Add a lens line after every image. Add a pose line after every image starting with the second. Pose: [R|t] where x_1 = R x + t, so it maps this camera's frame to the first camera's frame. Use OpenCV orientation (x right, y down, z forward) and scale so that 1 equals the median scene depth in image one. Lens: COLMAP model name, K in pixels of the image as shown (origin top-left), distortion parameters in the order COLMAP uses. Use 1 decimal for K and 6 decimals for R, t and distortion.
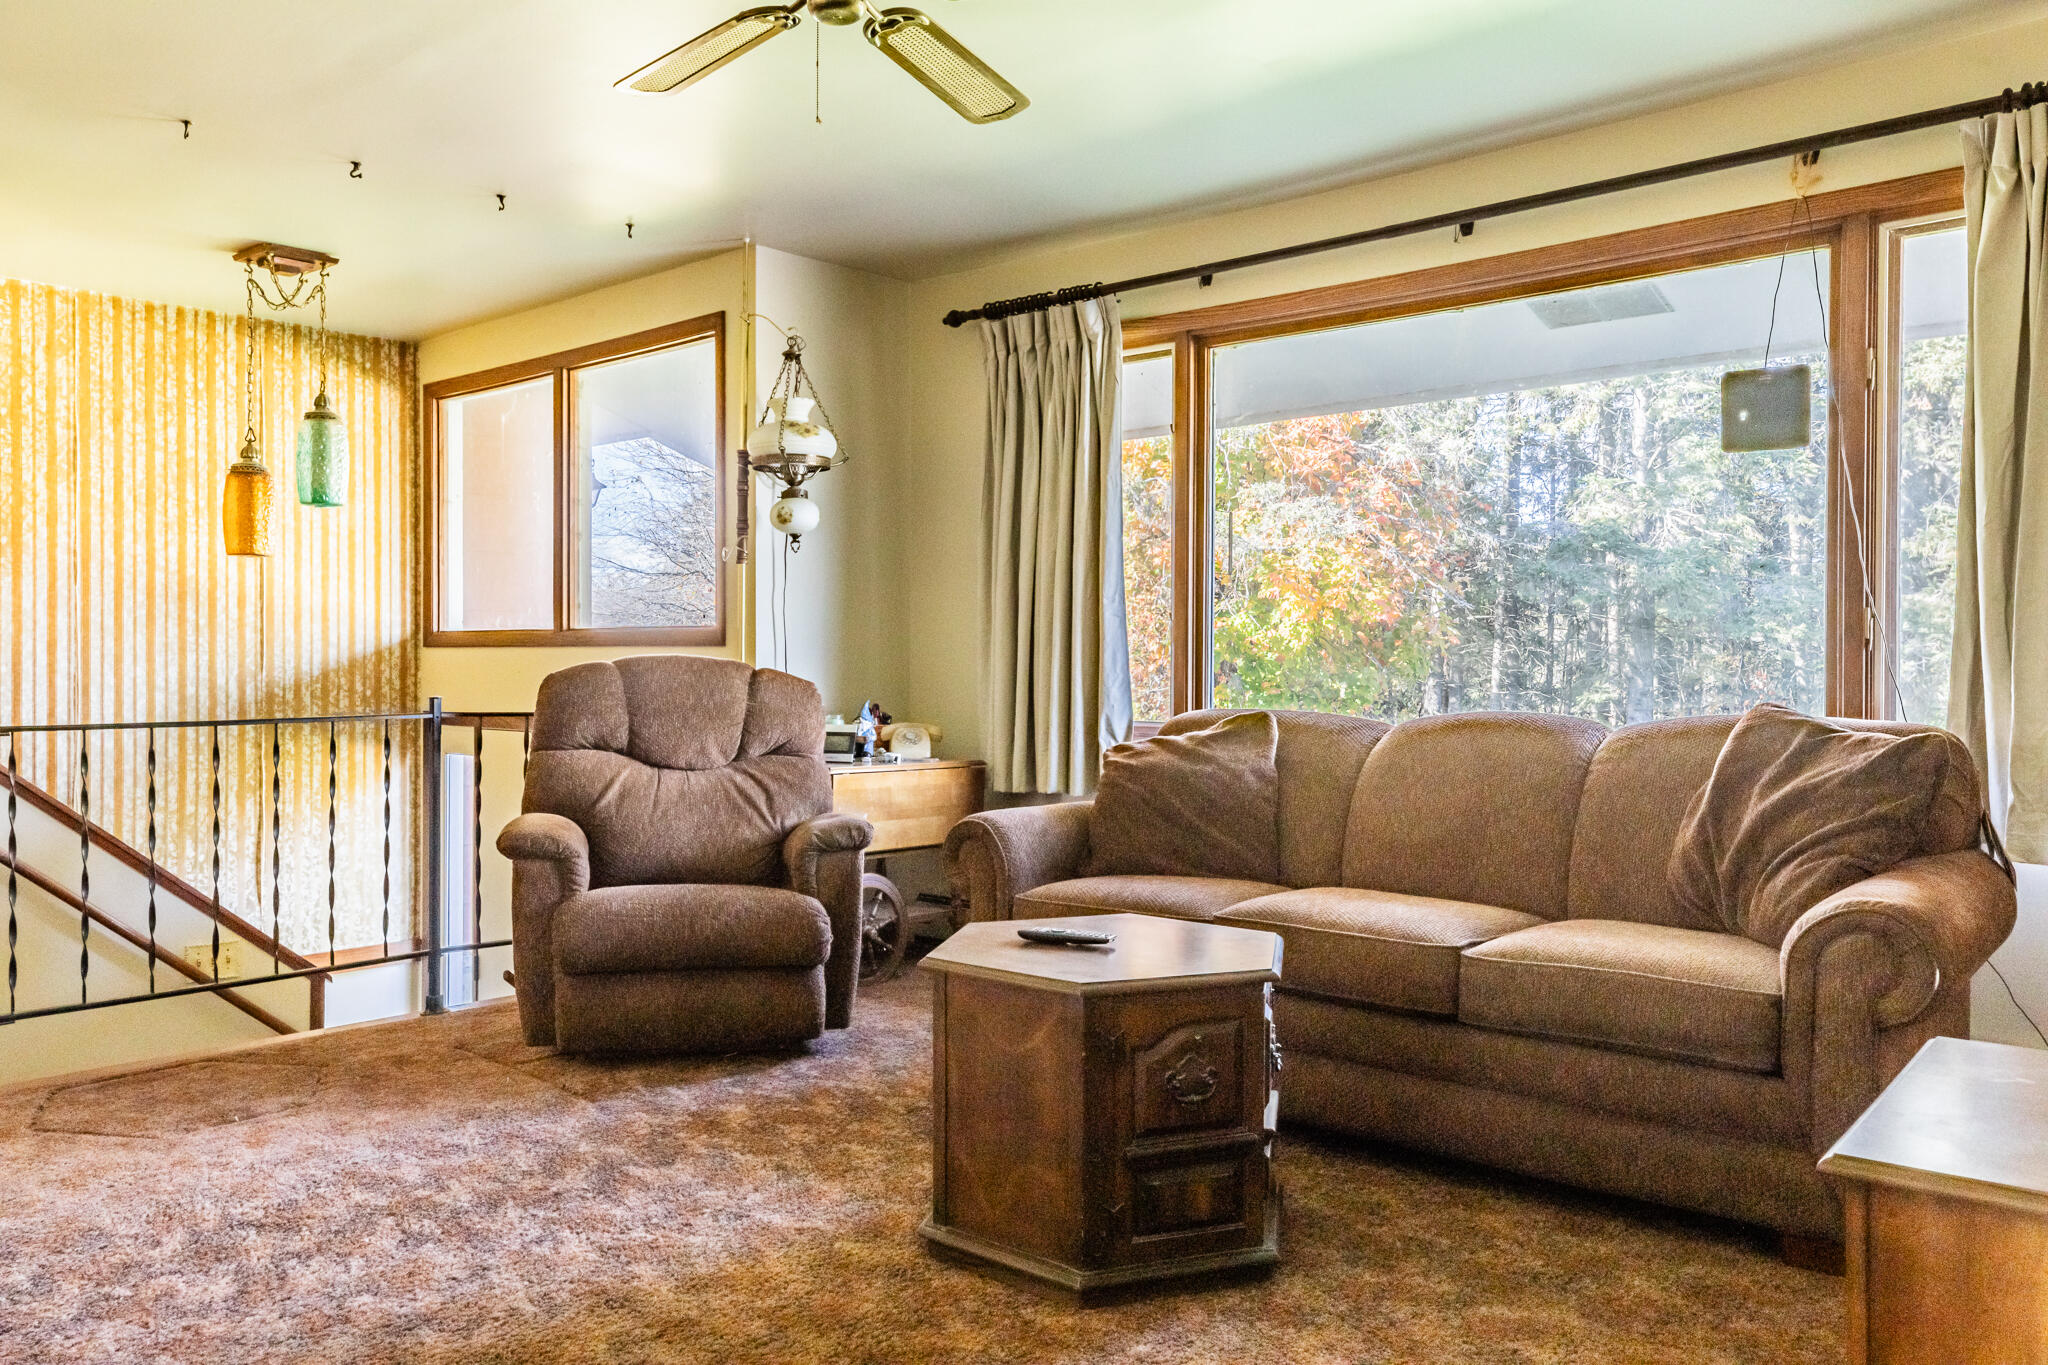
lens RADIAL K [[1514.6, 0, 1022.8], [0, 1514.6, 678.8], [0, 0, 1]] dist [-0.001649, 0.000531]
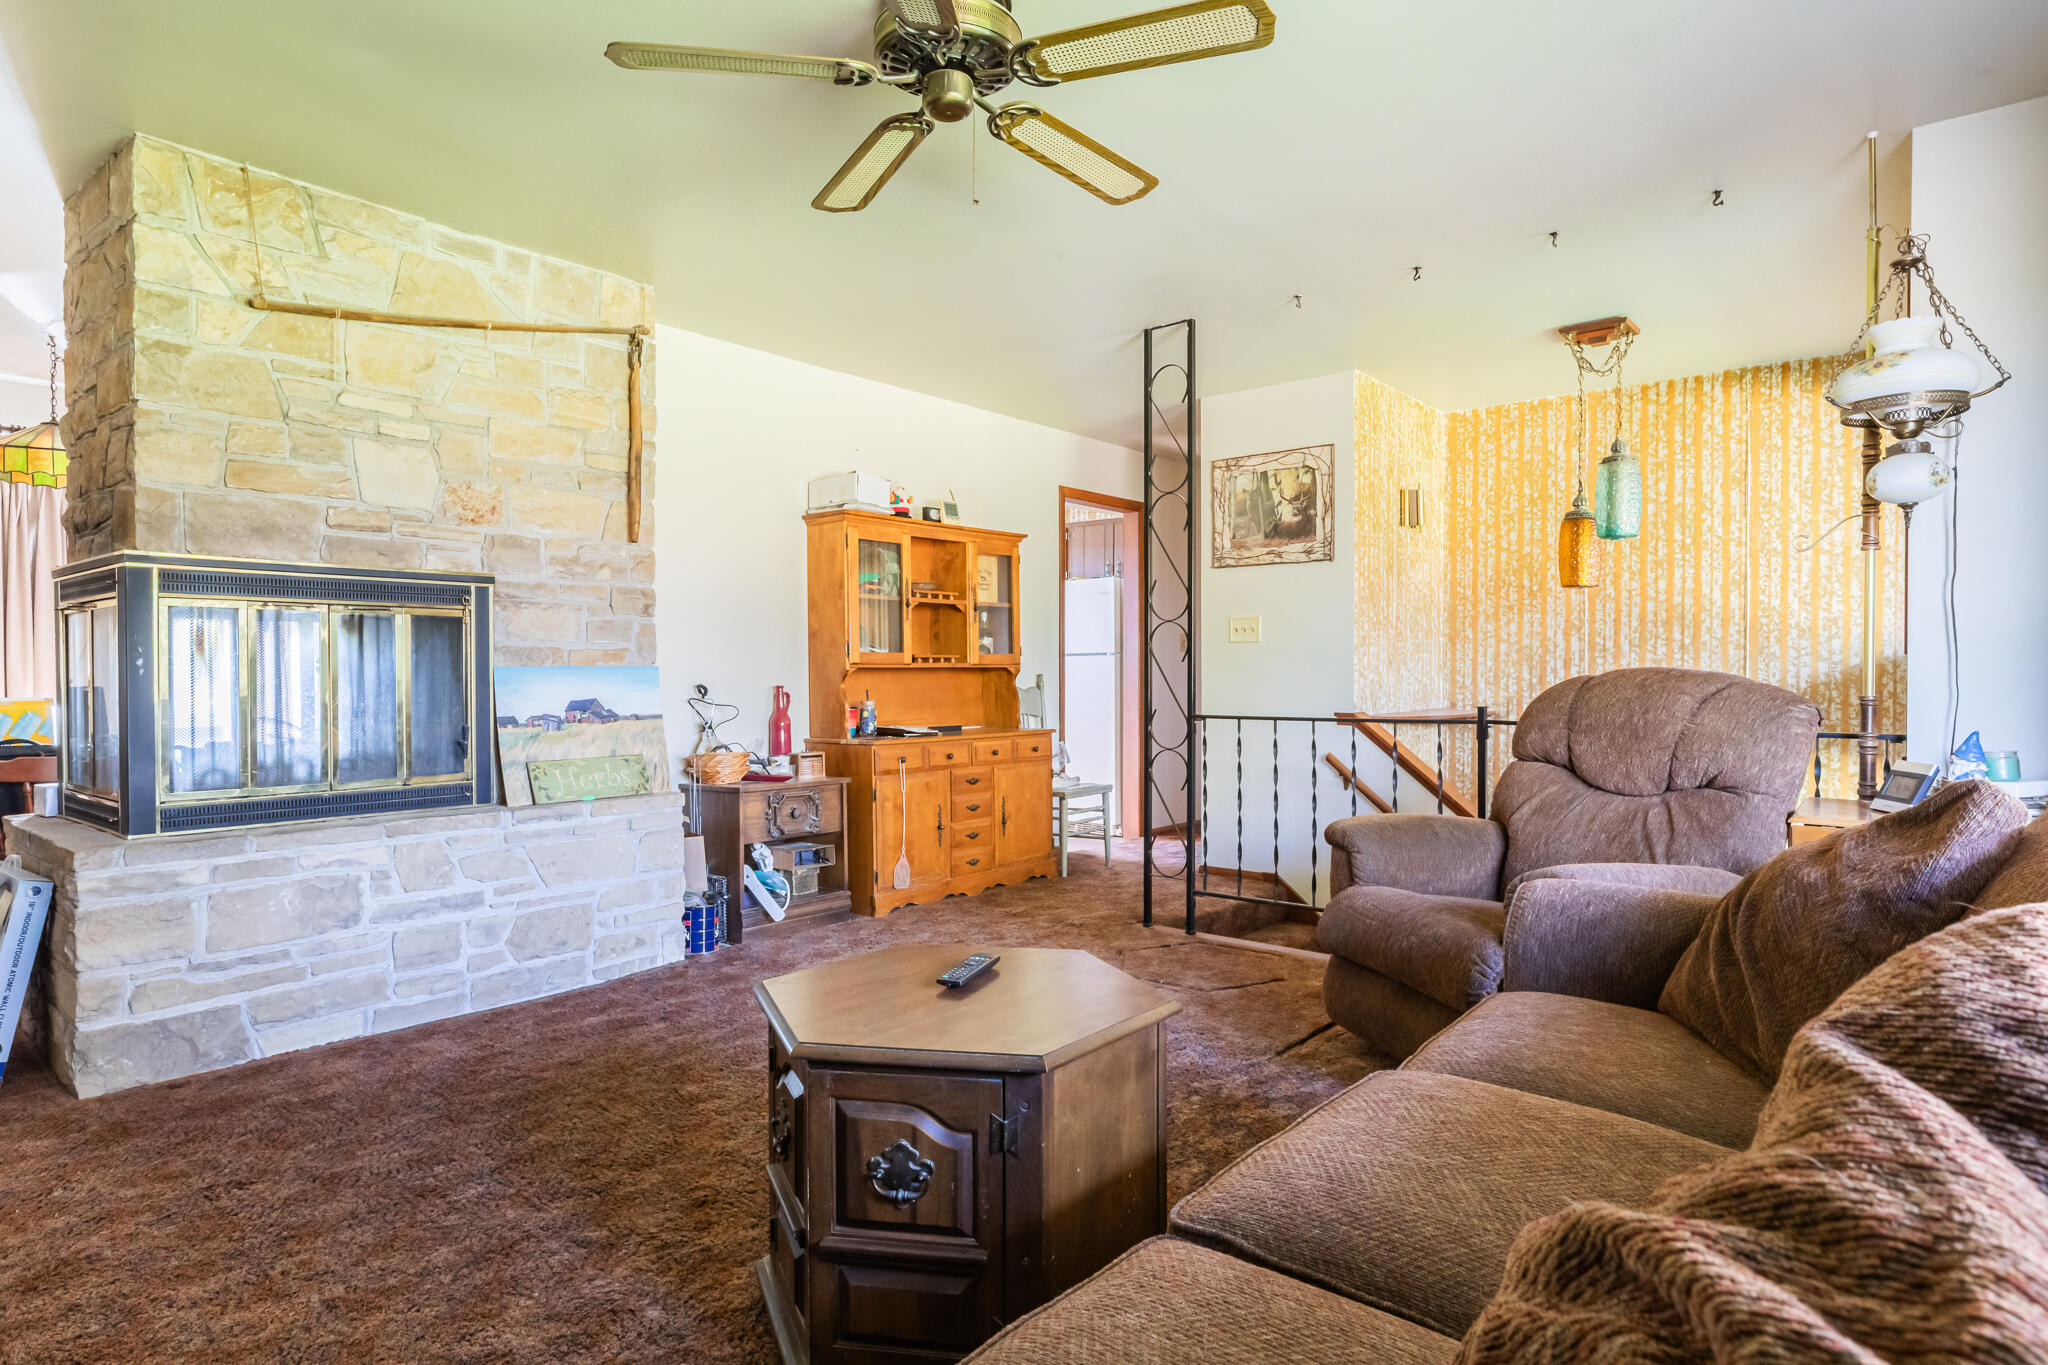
lens RADIAL K [[1143.5, 0, 1022.3], [0, 1143.5, 682.2], [0, 0, 1]] dist [-0.001124, -0.000200]
pose [[0.024064, 0.004715, -0.999699, 0.386955], [-0.011361, 0.999926, 0.004442, -0.004957], [0.999646, 0.011250, 0.024116, 0.536073]]
